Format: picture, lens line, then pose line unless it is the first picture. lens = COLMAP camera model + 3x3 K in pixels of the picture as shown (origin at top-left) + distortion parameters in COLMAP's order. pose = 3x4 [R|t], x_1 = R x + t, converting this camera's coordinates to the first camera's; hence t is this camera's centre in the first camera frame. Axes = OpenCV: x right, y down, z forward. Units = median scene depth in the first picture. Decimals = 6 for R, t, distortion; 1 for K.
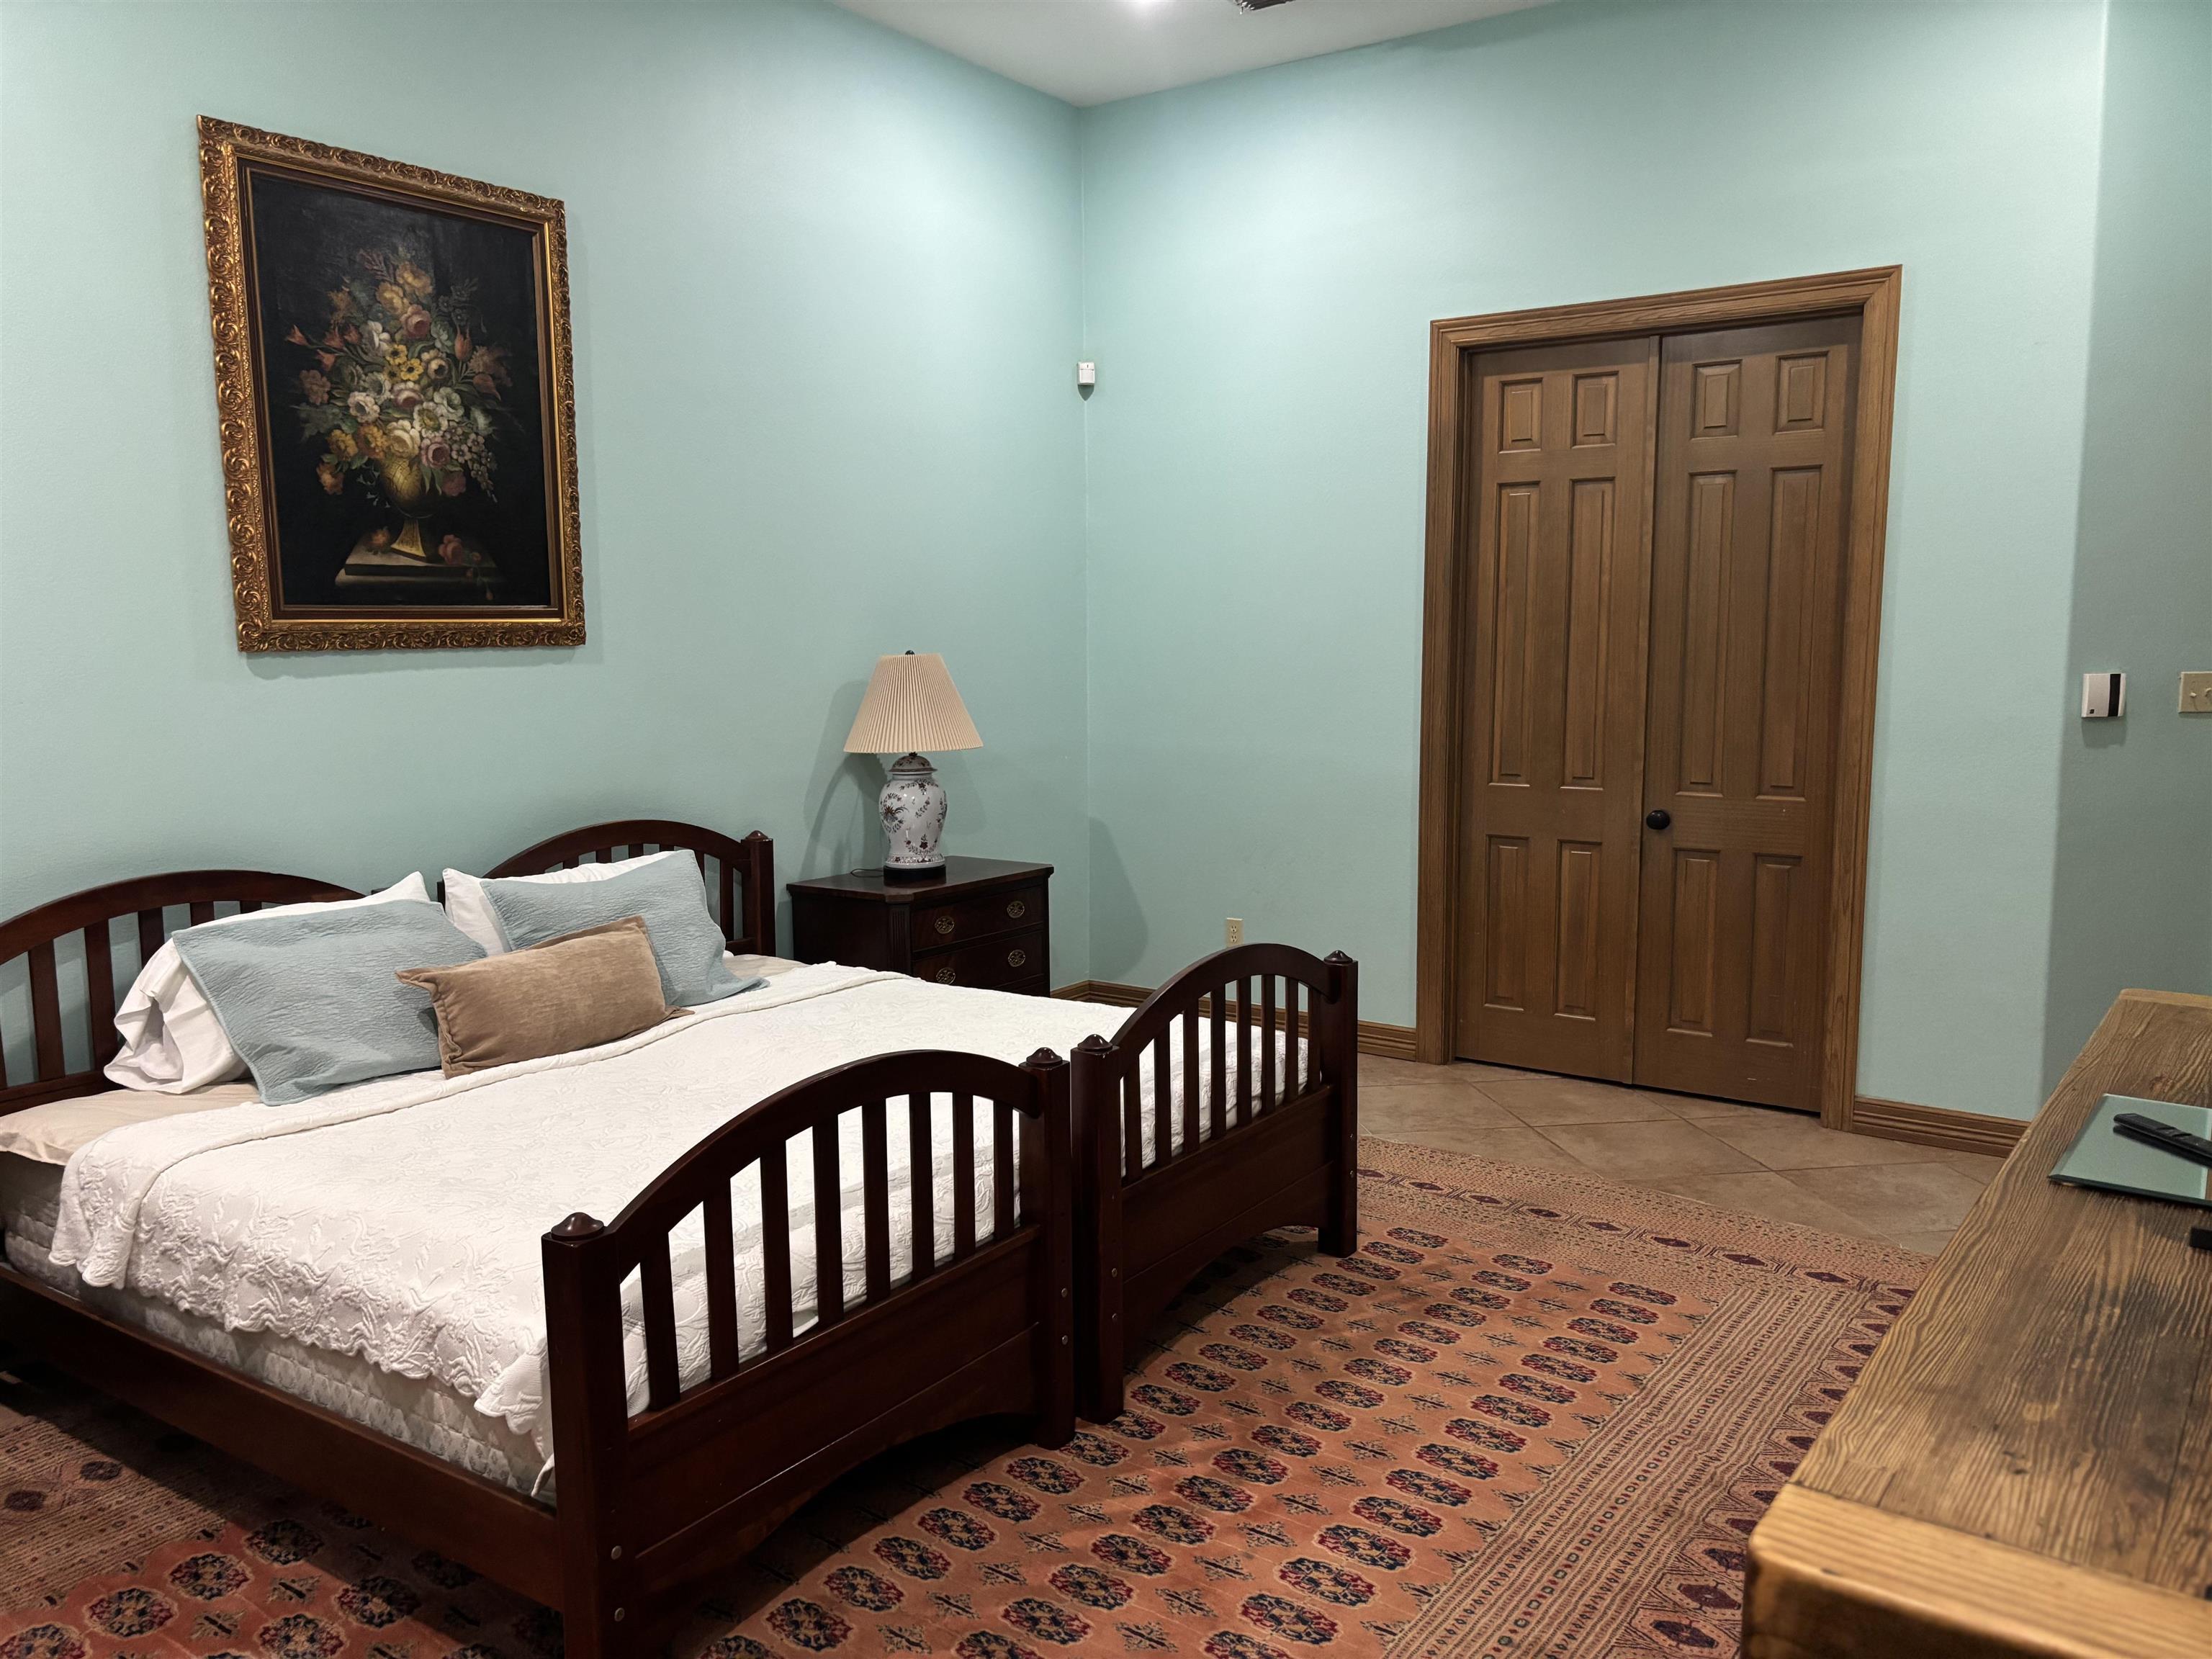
lens RADIAL K [[1683.9, 0, 1100.2], [0, 1683.9, 818.1], [0, 0, 1]] dist [0.048447, -0.049381]
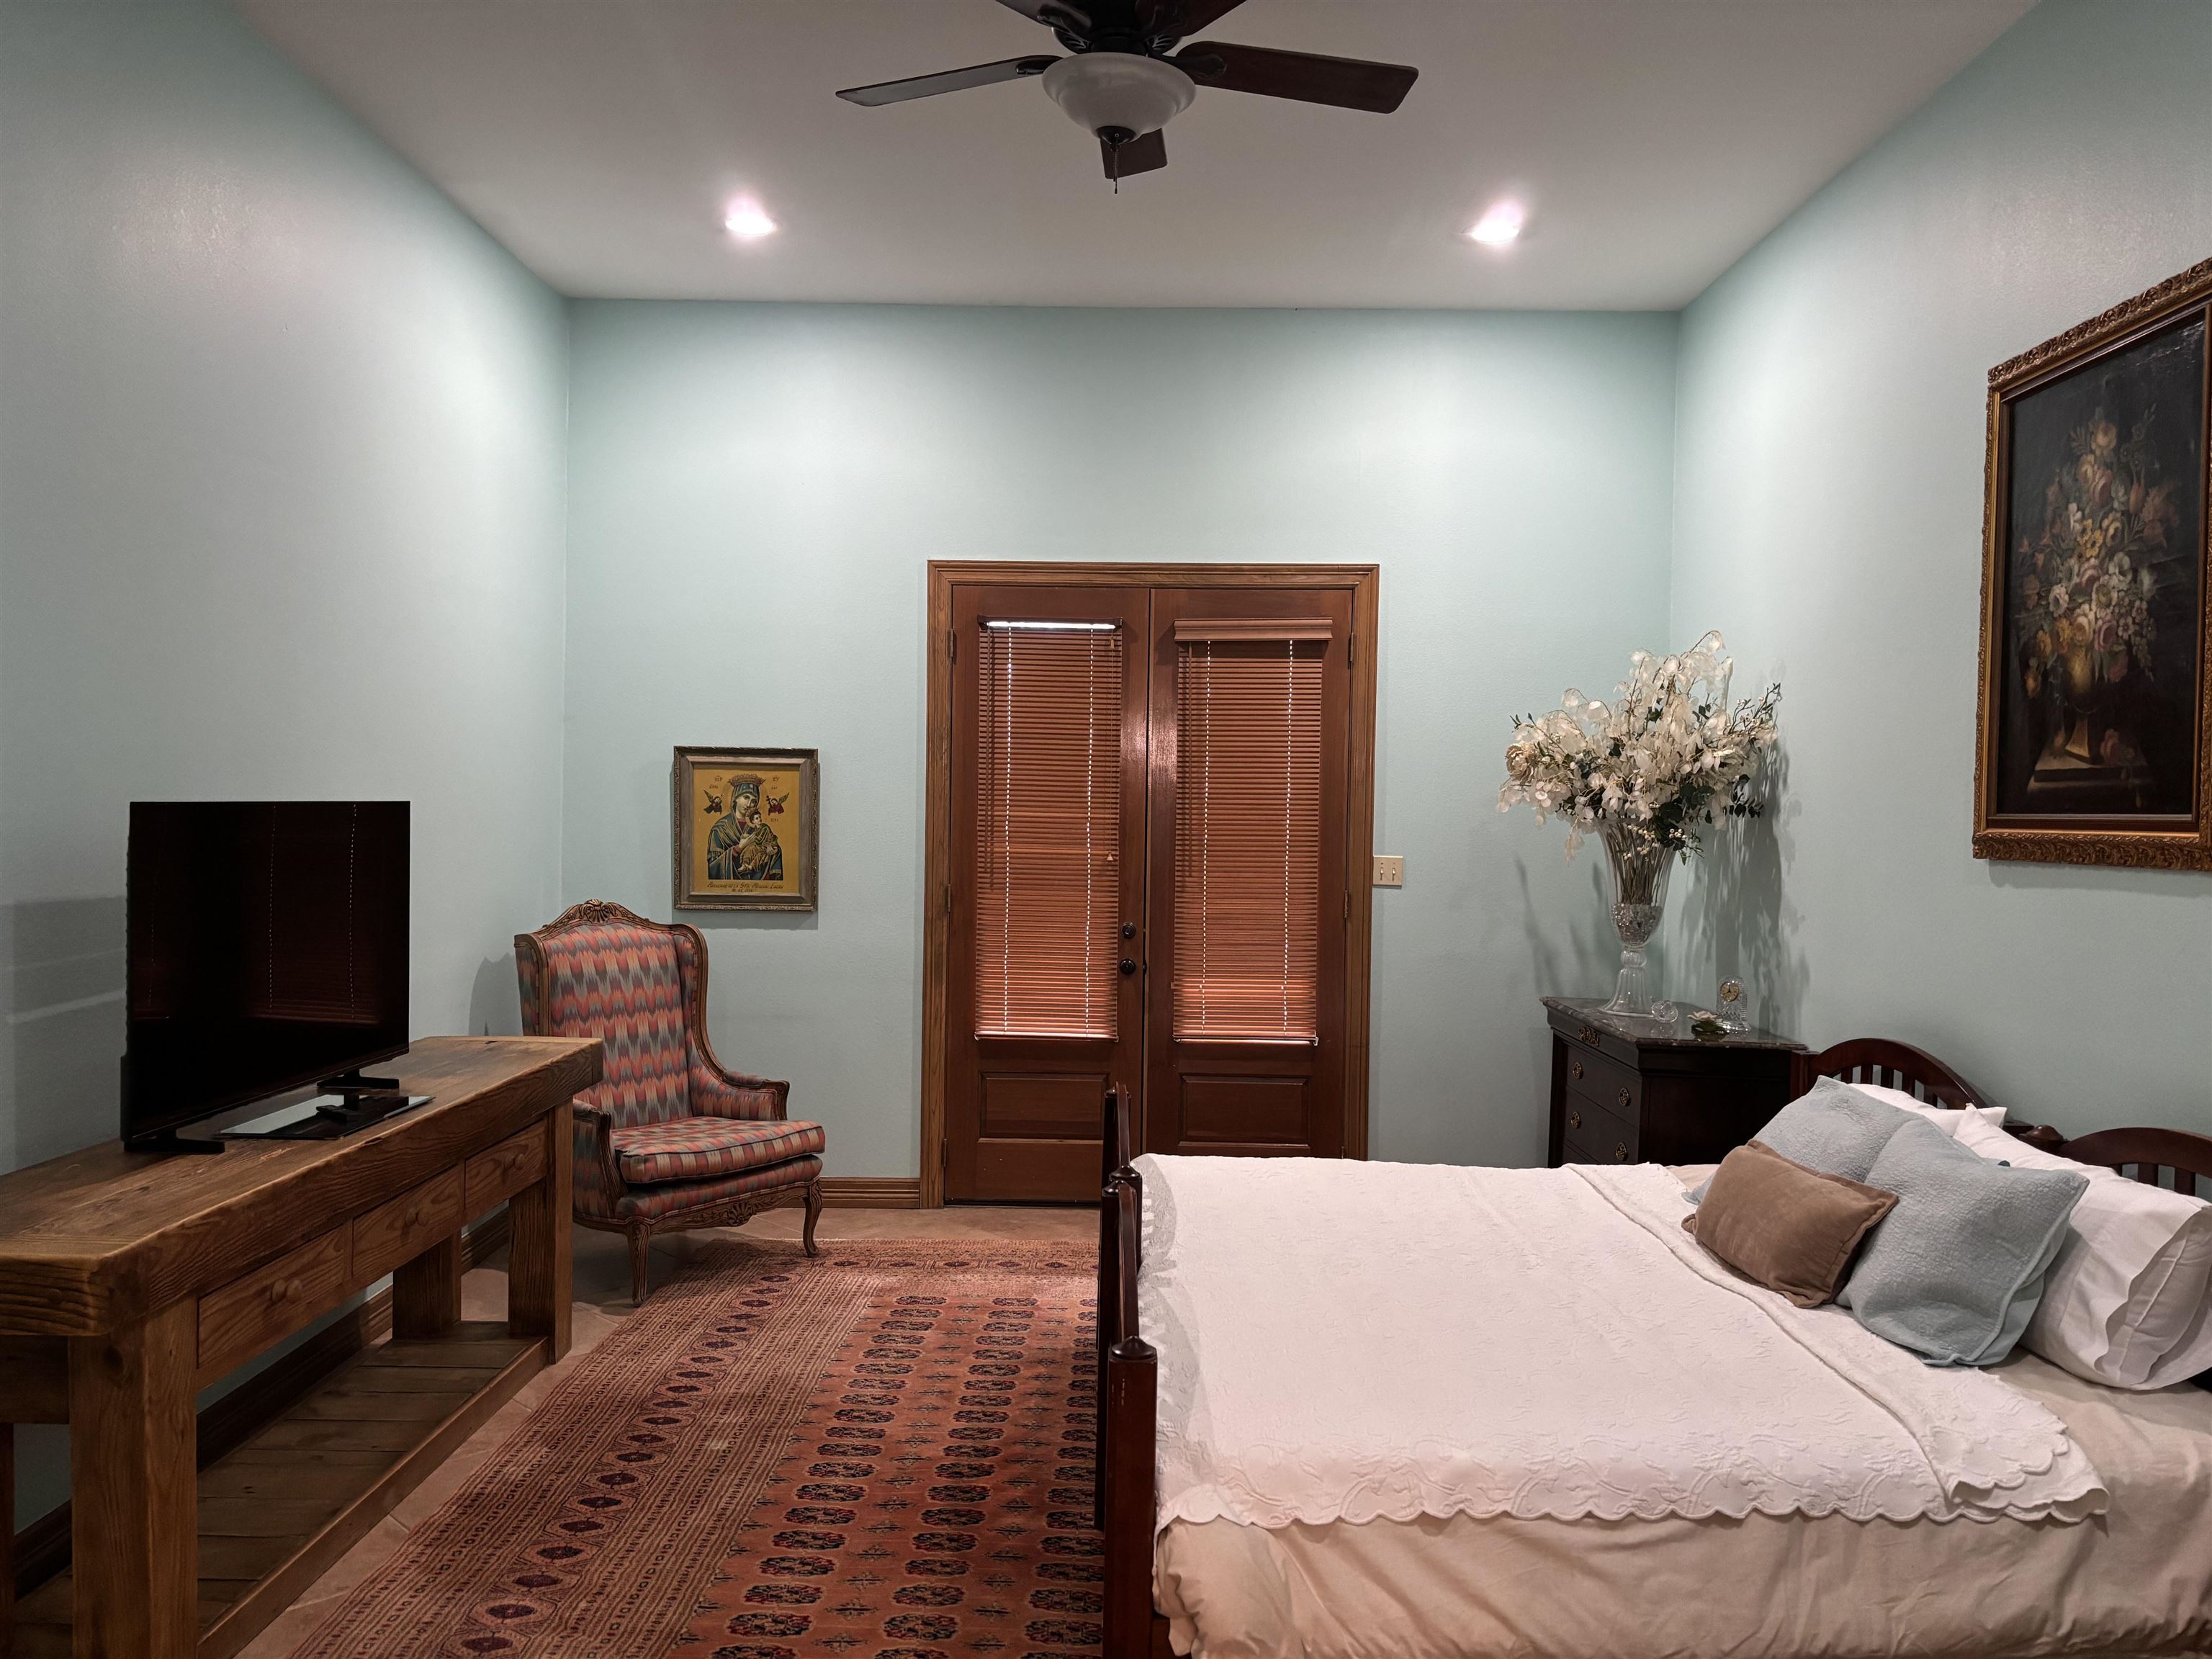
lens RADIAL K [[1683.9, 0, 1106.6], [0, 1683.9, 817.0], [0, 0, 1]] dist [0.048447, -0.049381]
pose [[-0.818350, -0.002957, -0.574713, 0.503000], [-0.076864, 0.991566, 0.104347, -0.177724], [0.569557, 0.129567, -0.811675, 1.433230]]
